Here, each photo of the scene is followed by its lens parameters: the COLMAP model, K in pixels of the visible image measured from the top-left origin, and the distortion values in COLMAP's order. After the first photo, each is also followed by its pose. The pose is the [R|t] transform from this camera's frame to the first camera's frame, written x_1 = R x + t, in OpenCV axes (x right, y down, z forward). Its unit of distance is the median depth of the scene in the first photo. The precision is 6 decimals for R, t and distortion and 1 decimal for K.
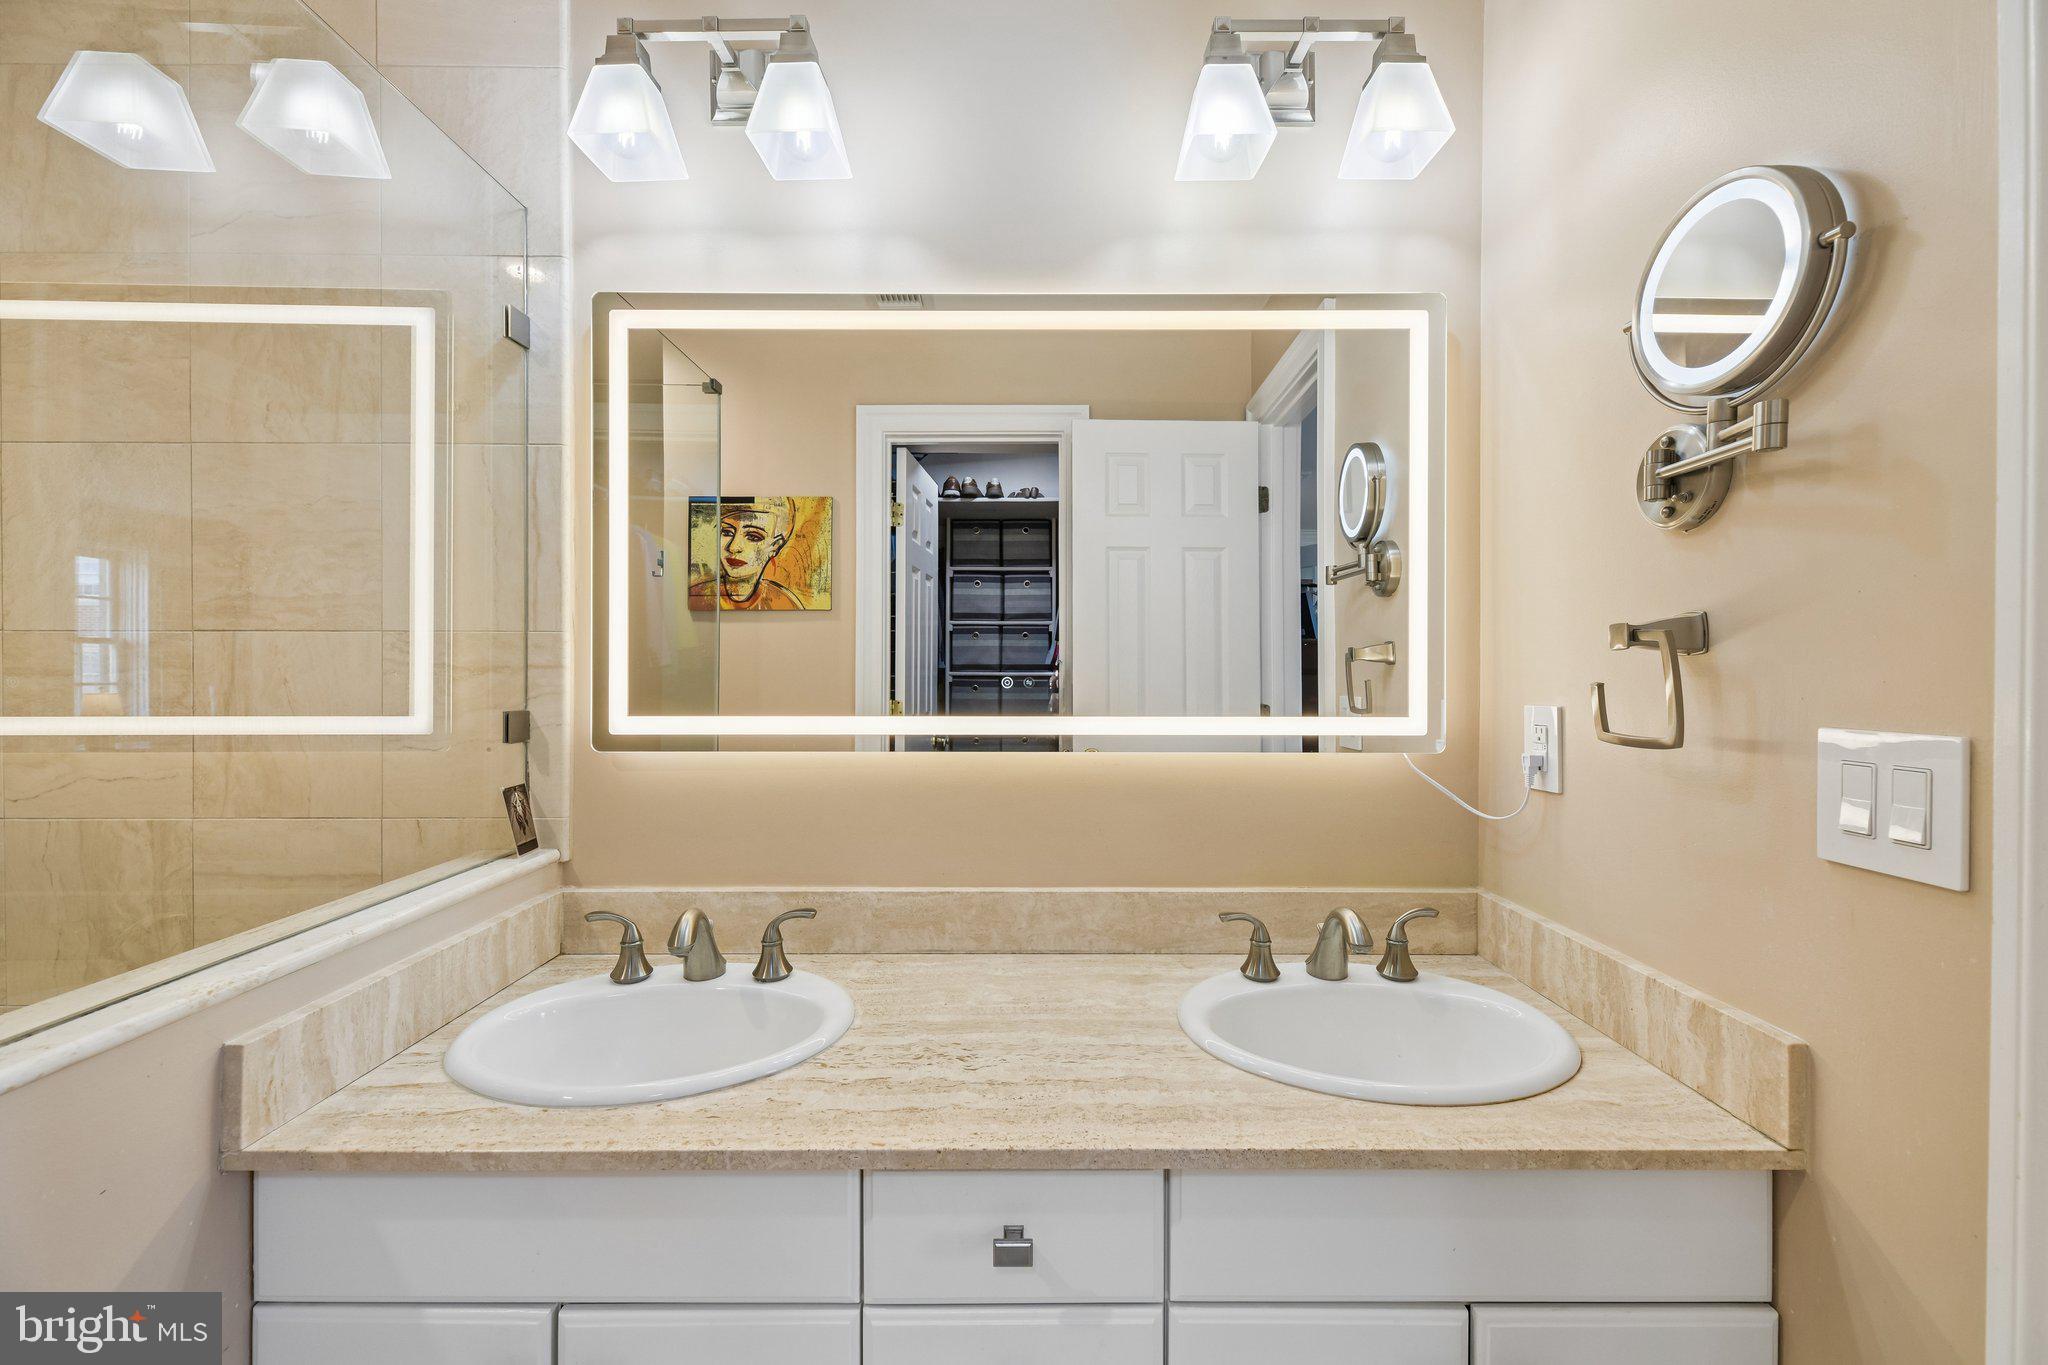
lens RADIAL K [[841.2, 0, 1034.3], [0, 841.2, 675.8], [0, 0, 1]] dist [0.005632, -0.000316]
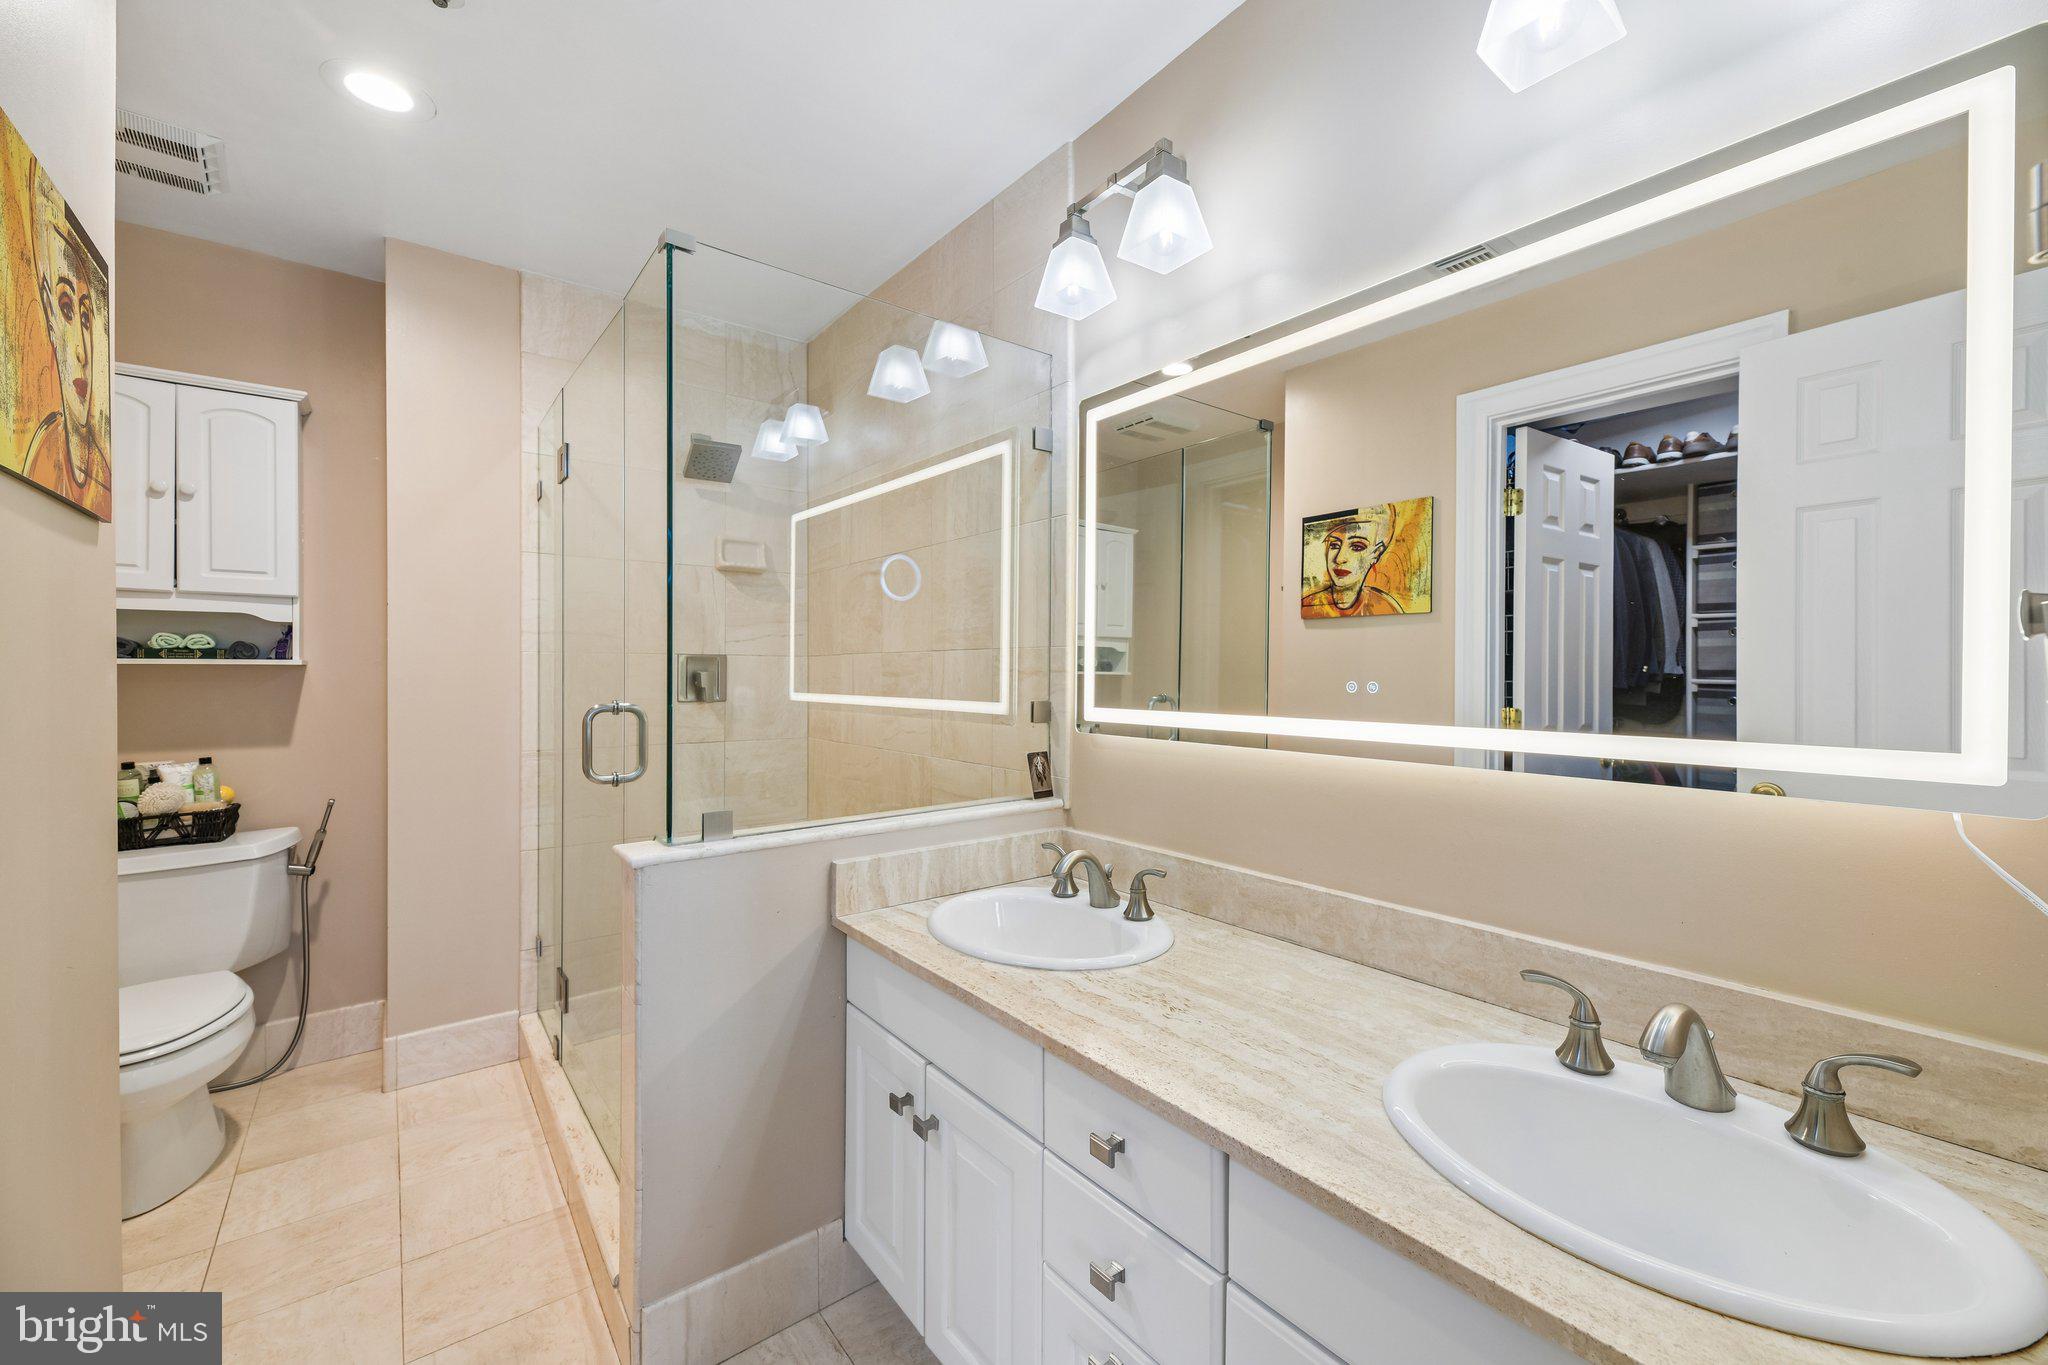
lens RADIAL K [[826.0, 0, 1033.0], [0, 826.0, 678.7], [0, 0, 1]] dist [0.010100, -0.003991]
pose [[0.613379, 0.007654, -0.789752, 0.506619], [-0.007864, 0.999963, 0.003583, -0.002611], [0.789750, 0.004013, 0.613416, 0.106054]]
